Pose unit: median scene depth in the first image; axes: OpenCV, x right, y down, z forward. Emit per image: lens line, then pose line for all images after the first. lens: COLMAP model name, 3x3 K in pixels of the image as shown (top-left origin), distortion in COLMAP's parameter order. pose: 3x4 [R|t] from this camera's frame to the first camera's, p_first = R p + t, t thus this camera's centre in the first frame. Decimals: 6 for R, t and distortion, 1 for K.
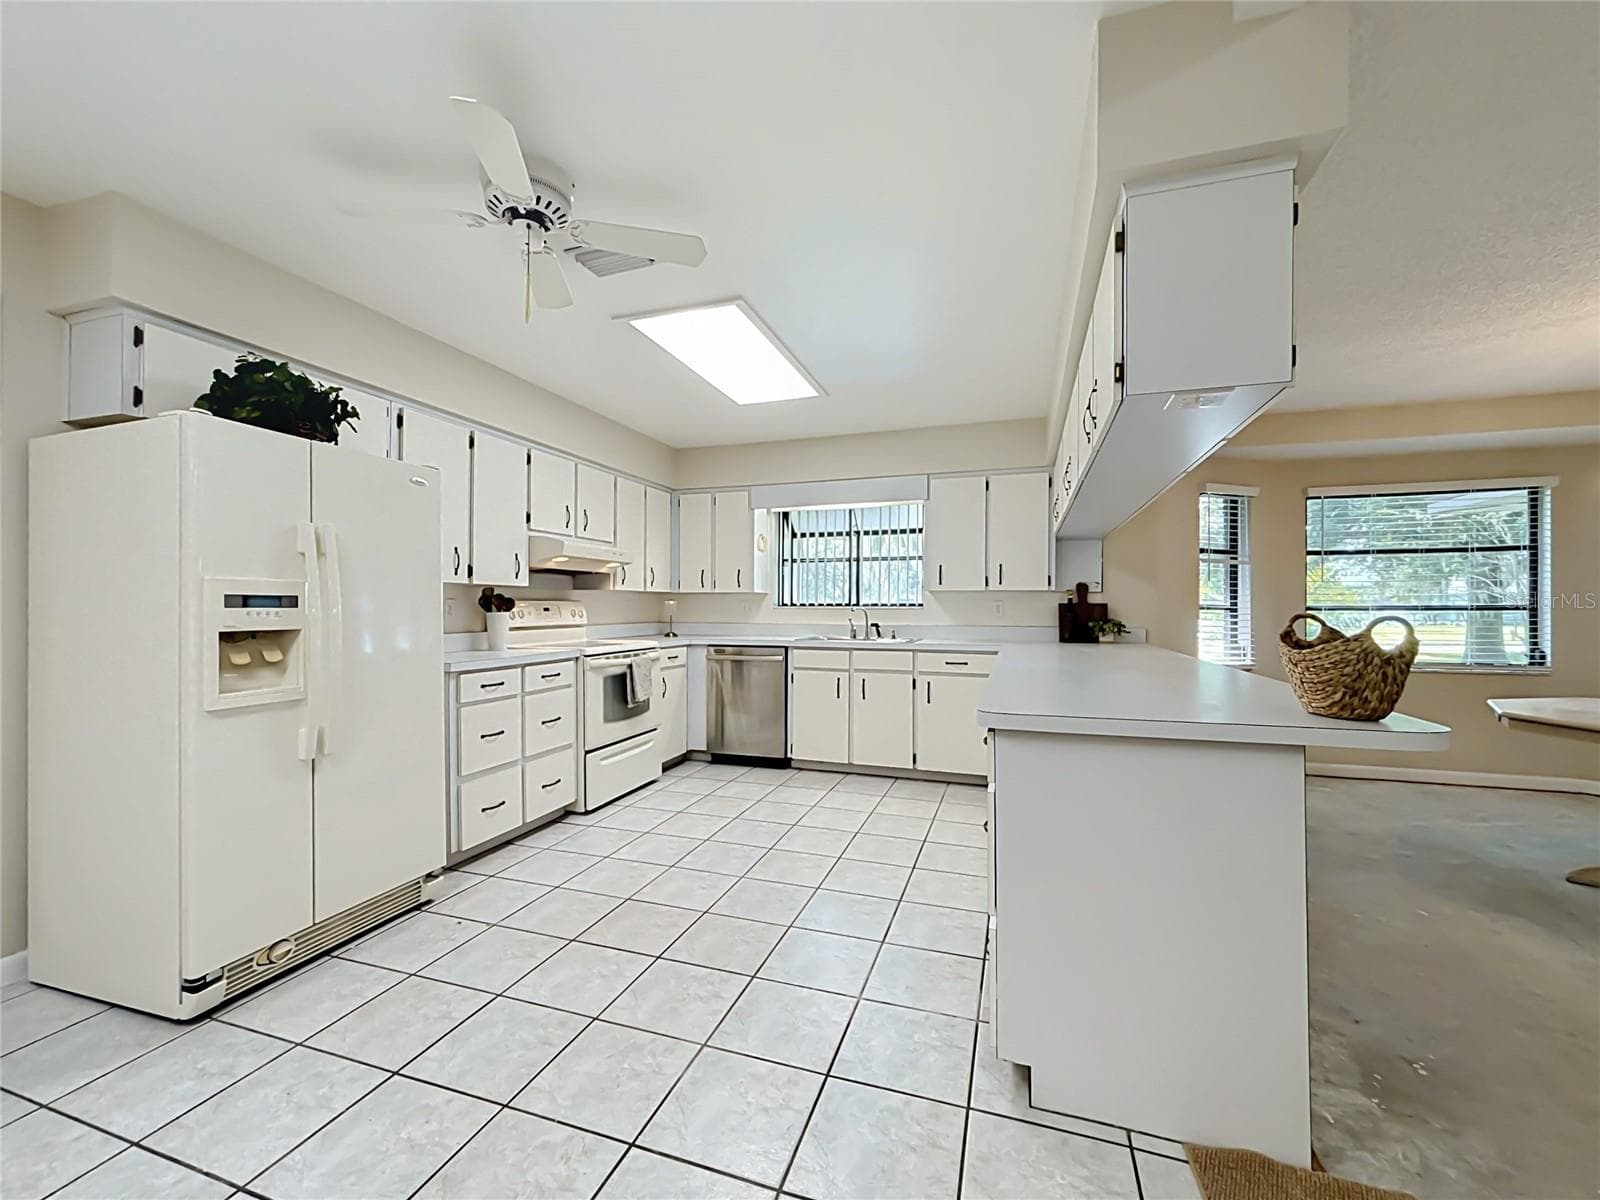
lens RADIAL K [[656.2, 0, 800.0], [0, 656.2, 600.0], [0, 0, 1]] dist [0.000211, 0.000082]
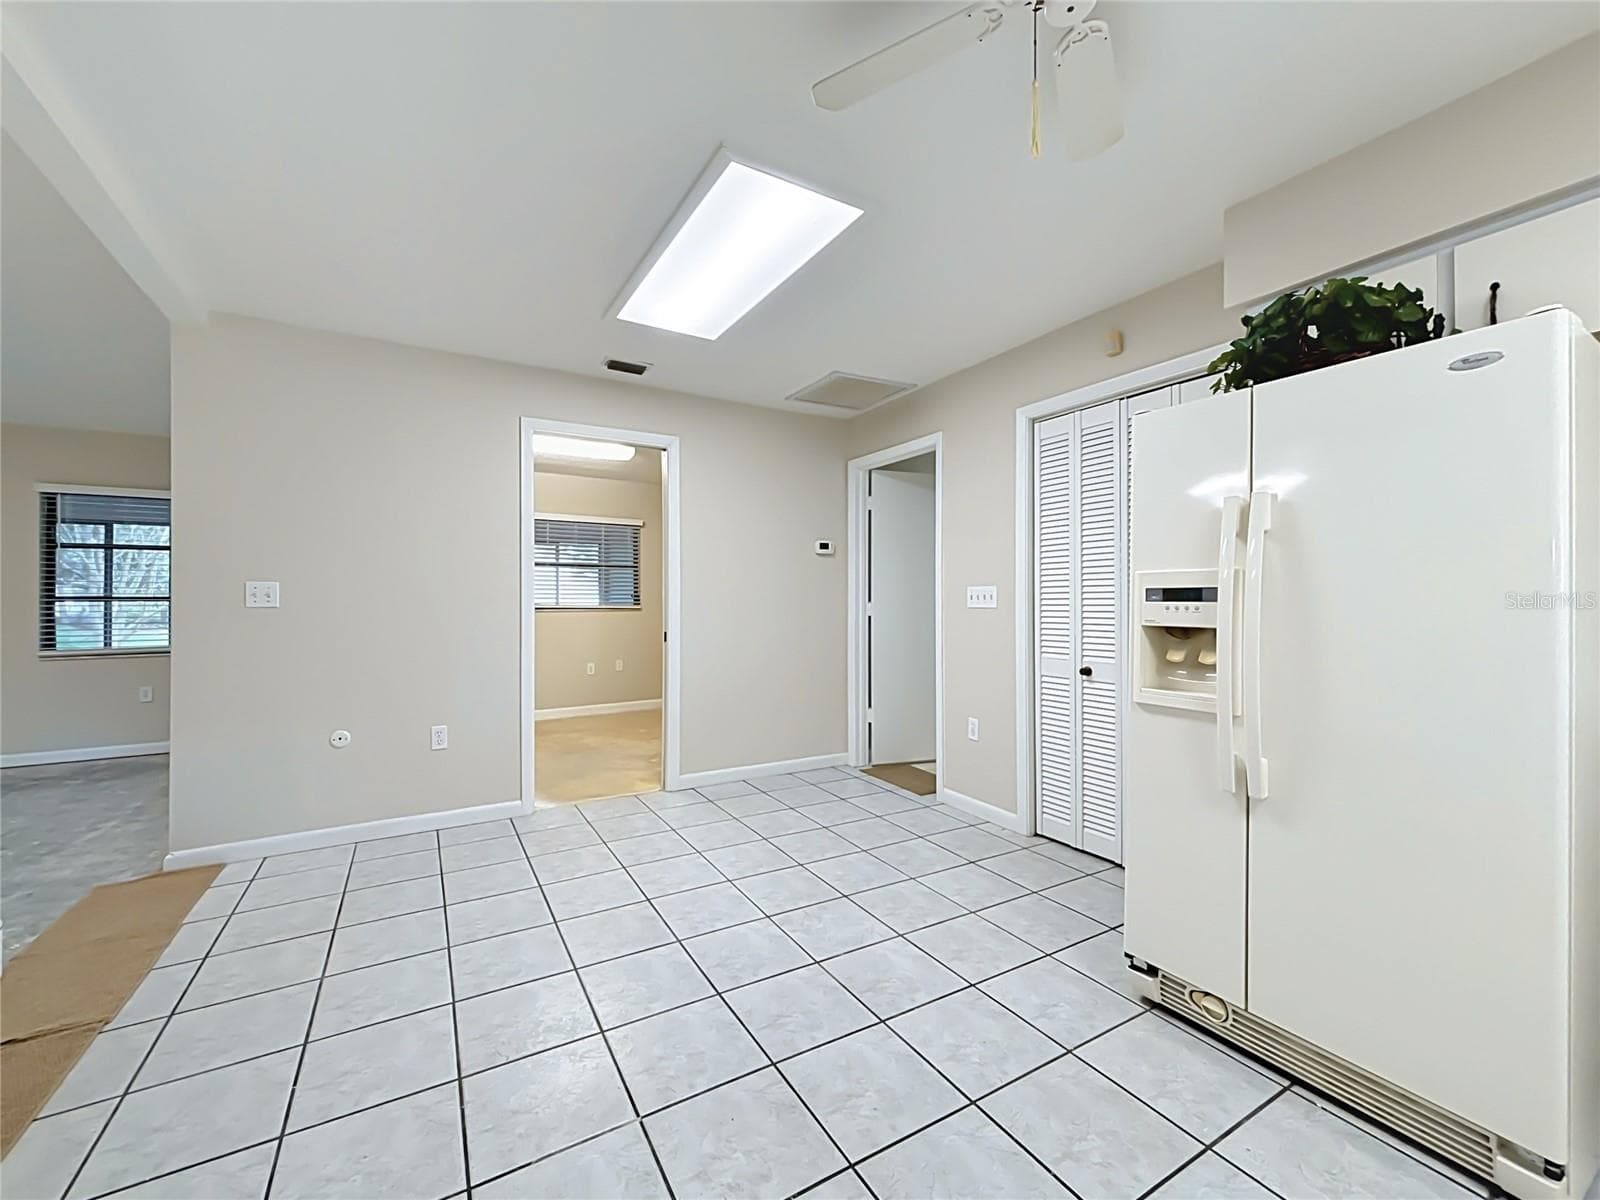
lens RADIAL K [[656.2, 0, 800.0], [0, 656.2, 600.0], [0, 0, 1]] dist [0.000211, 0.000082]
pose [[-0.660502, -0.001071, -0.750824, 0.204838], [0.003761, 0.999982, -0.004735, 0.011510], [0.750815, -0.005951, -0.660485, 1.197560]]
